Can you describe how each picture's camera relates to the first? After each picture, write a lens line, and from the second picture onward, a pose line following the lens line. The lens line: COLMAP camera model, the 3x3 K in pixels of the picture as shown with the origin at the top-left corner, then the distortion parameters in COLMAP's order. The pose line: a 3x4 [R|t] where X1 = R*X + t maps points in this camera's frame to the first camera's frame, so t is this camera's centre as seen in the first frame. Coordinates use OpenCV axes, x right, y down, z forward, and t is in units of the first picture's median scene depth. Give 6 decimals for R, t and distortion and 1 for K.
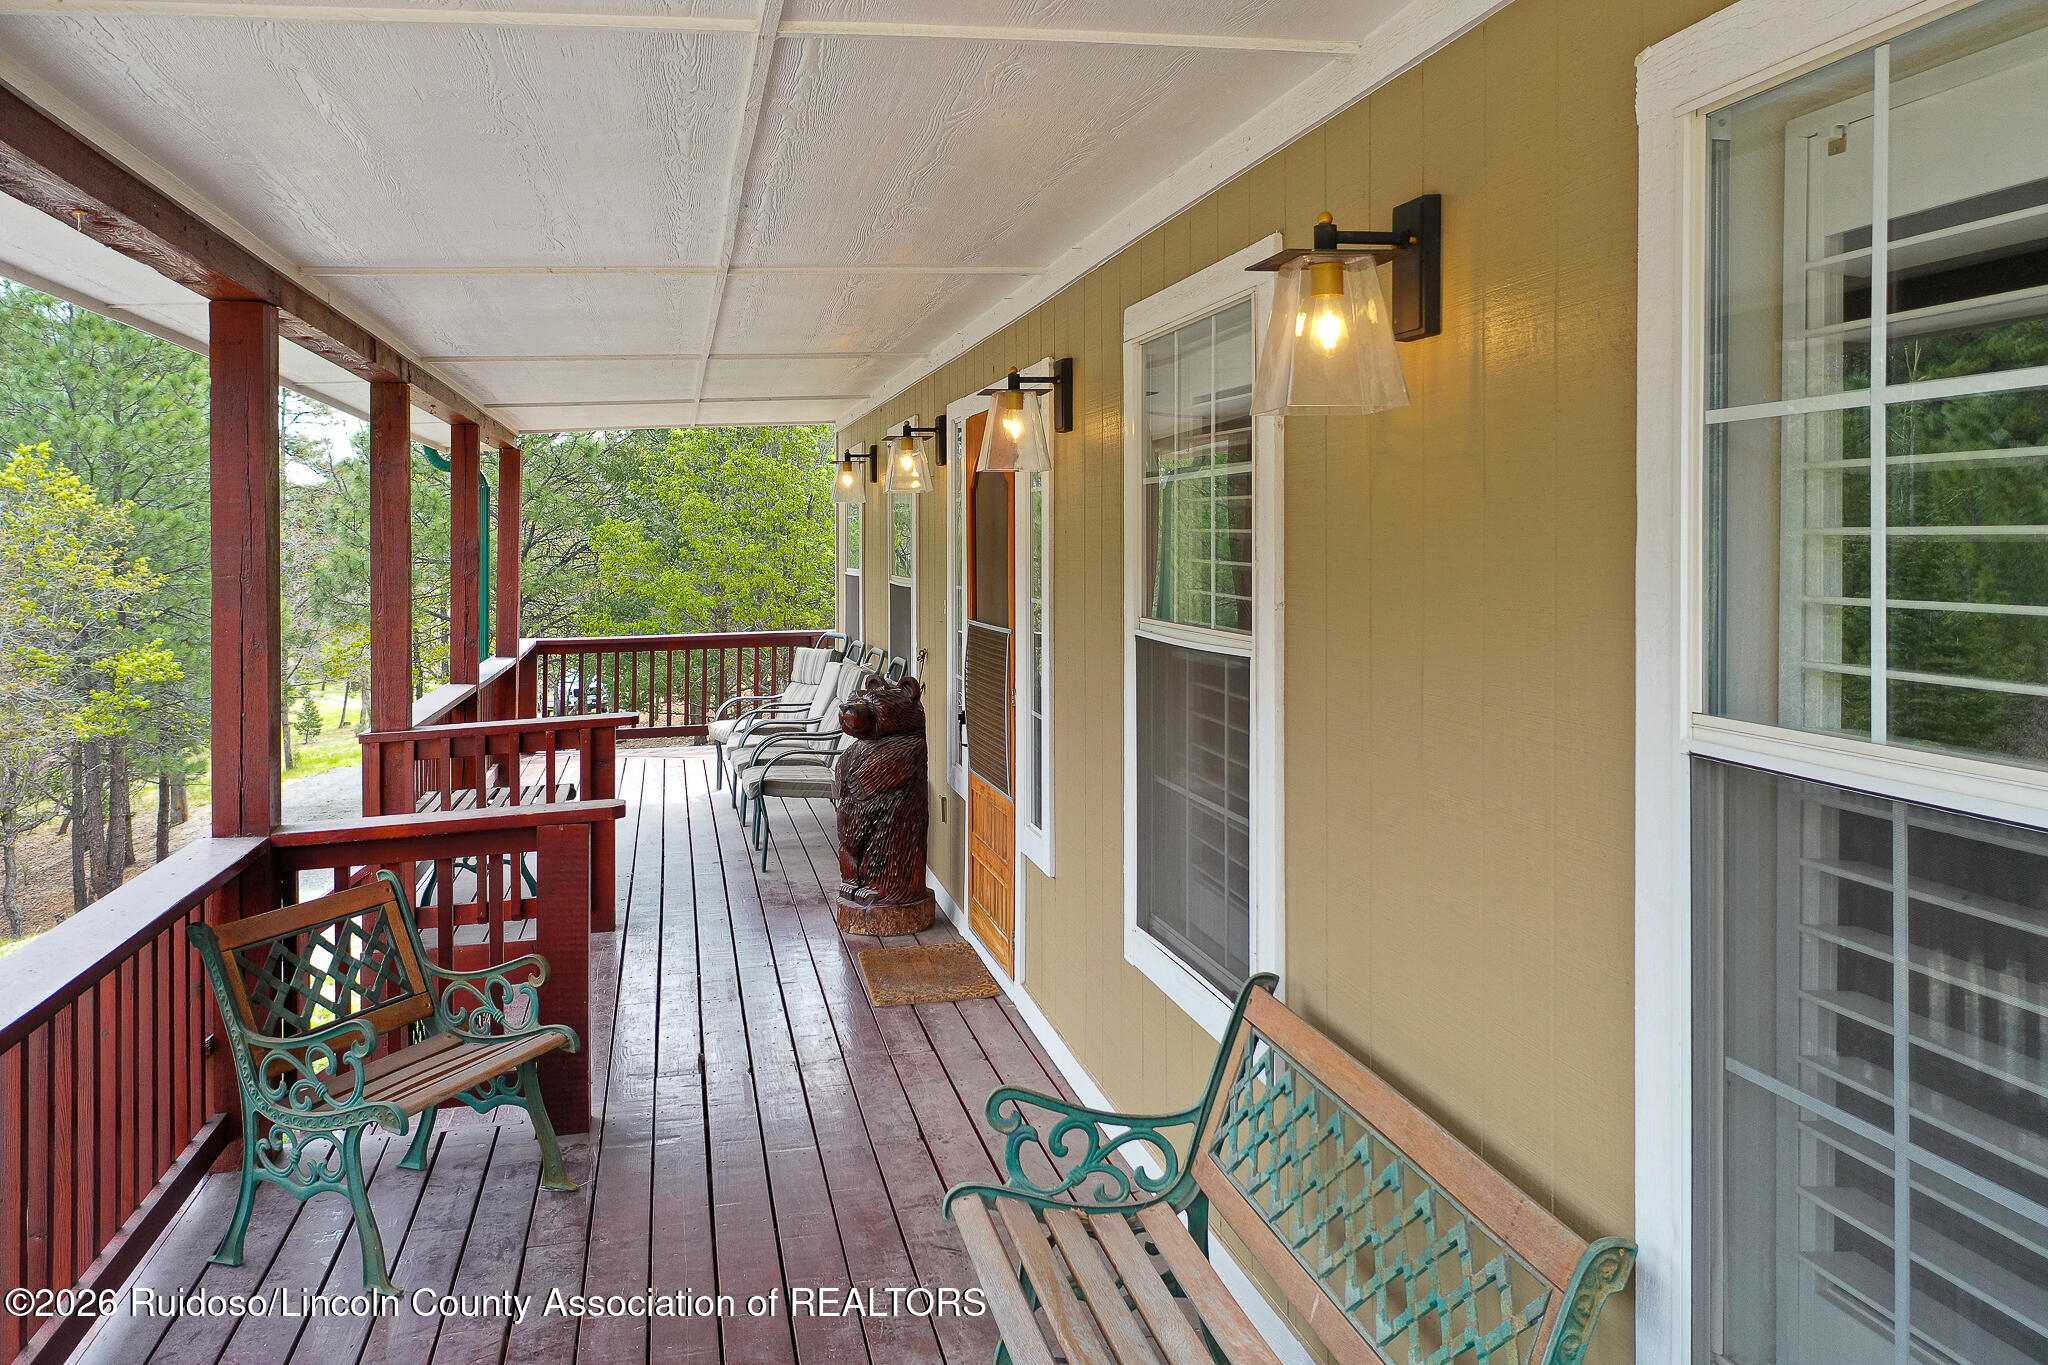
lens RADIAL K [[1640.3, 0, 1023.8], [0, 1640.3, 534.6], [0, 0, 1]] dist [0.002396, 0.001726]
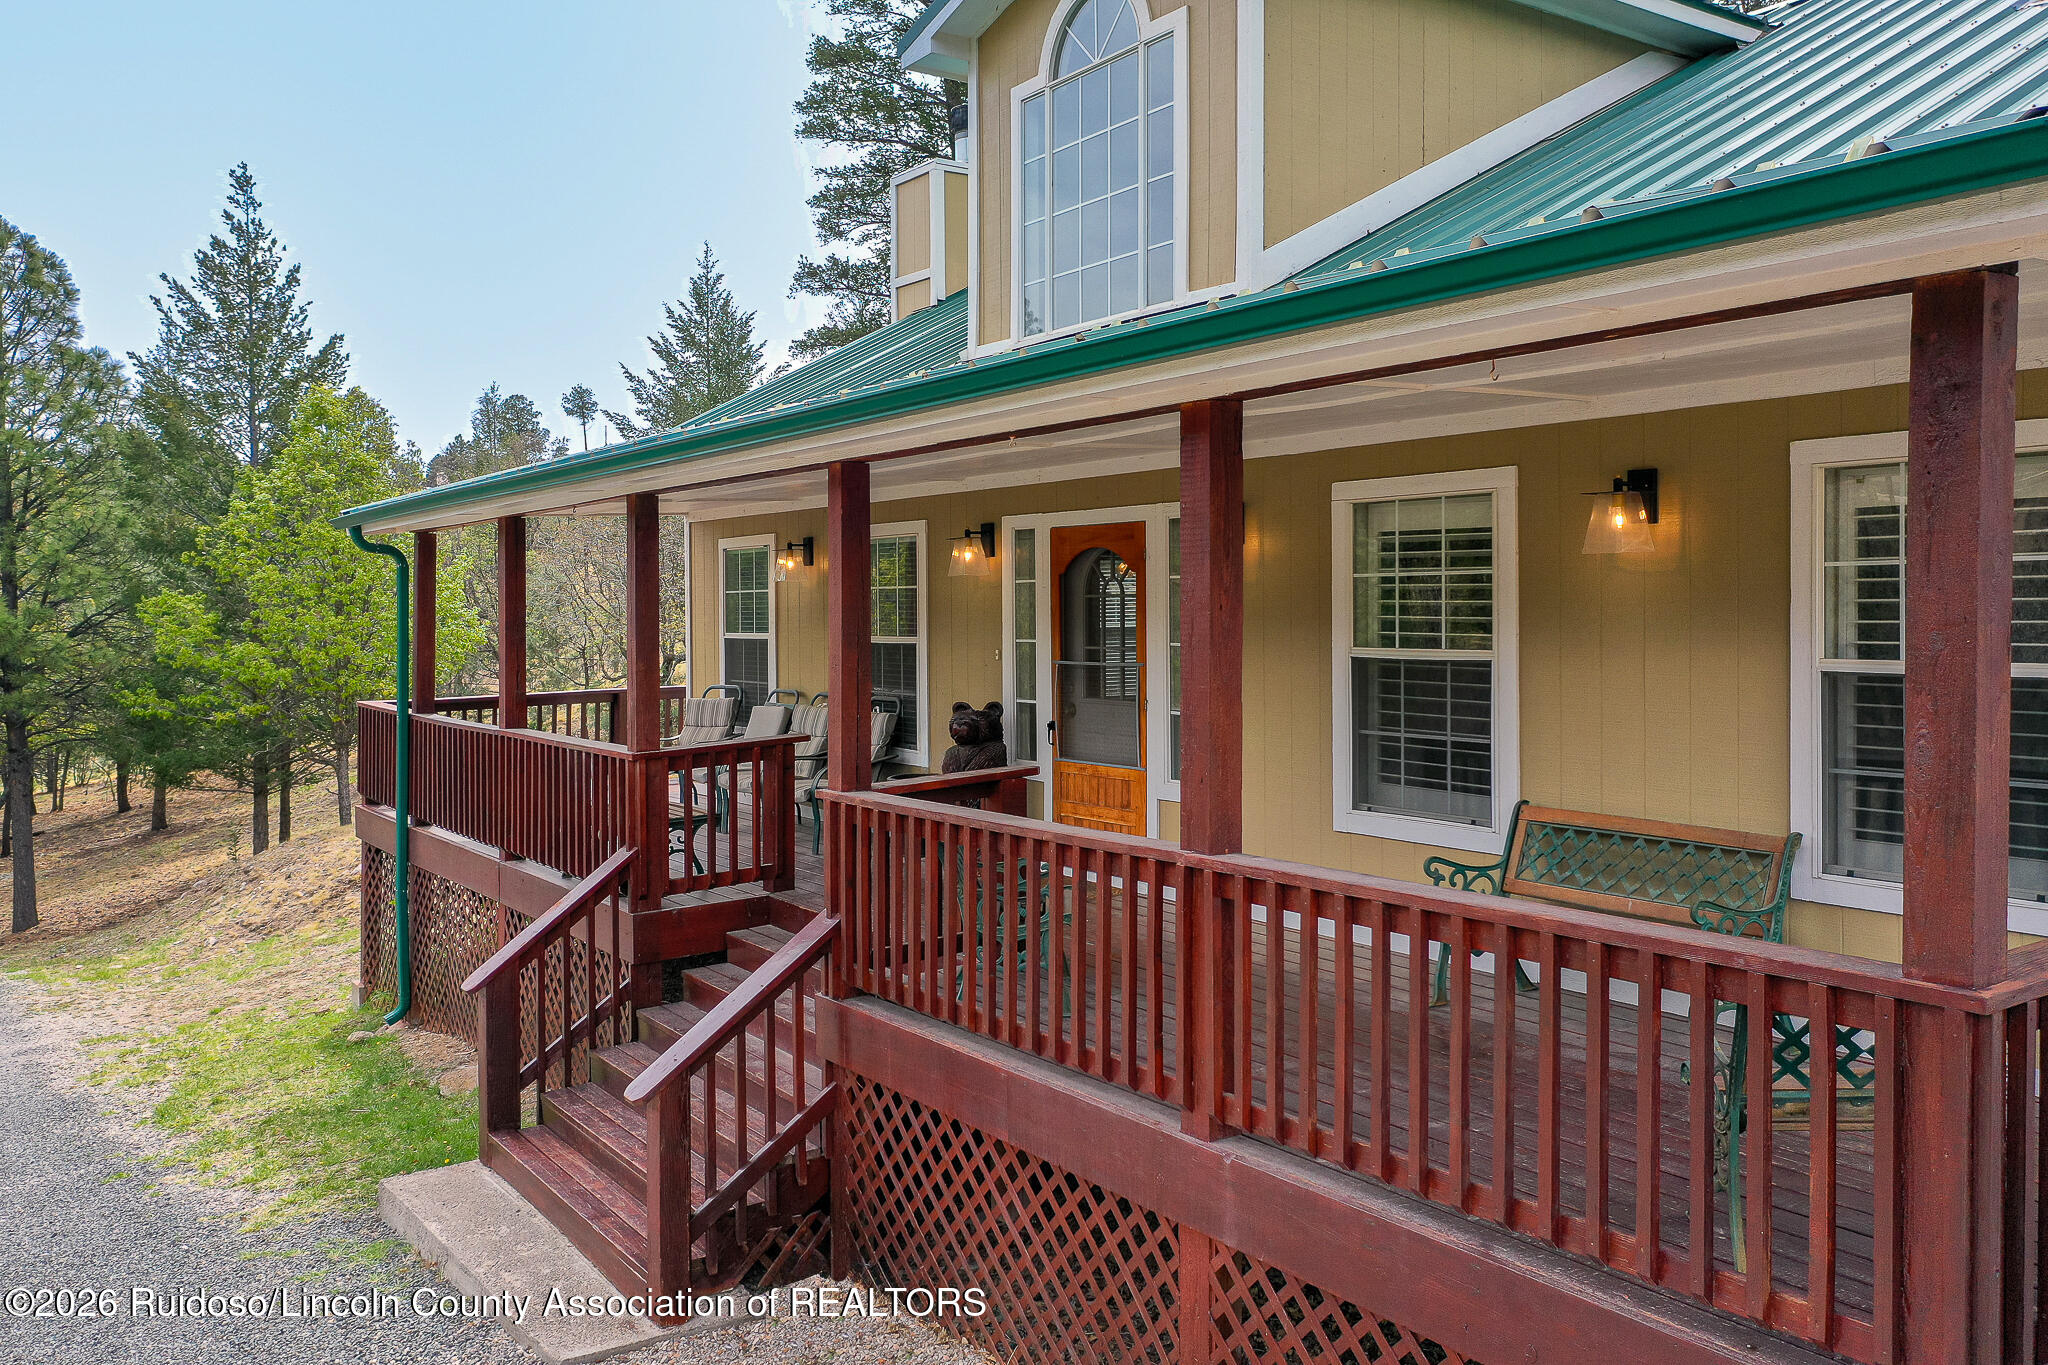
lens RADIAL K [[1605.4, 0, 1031.9], [0, 1605.4, 611.6], [0, 0, 1]] dist [-0.002091, -0.001734]
pose [[0.917091, -0.010785, 0.398532, -1.340139], [0.008337, 0.999934, 0.007875, -0.010514], [-0.398590, -0.003899, 0.917121, -0.738599]]
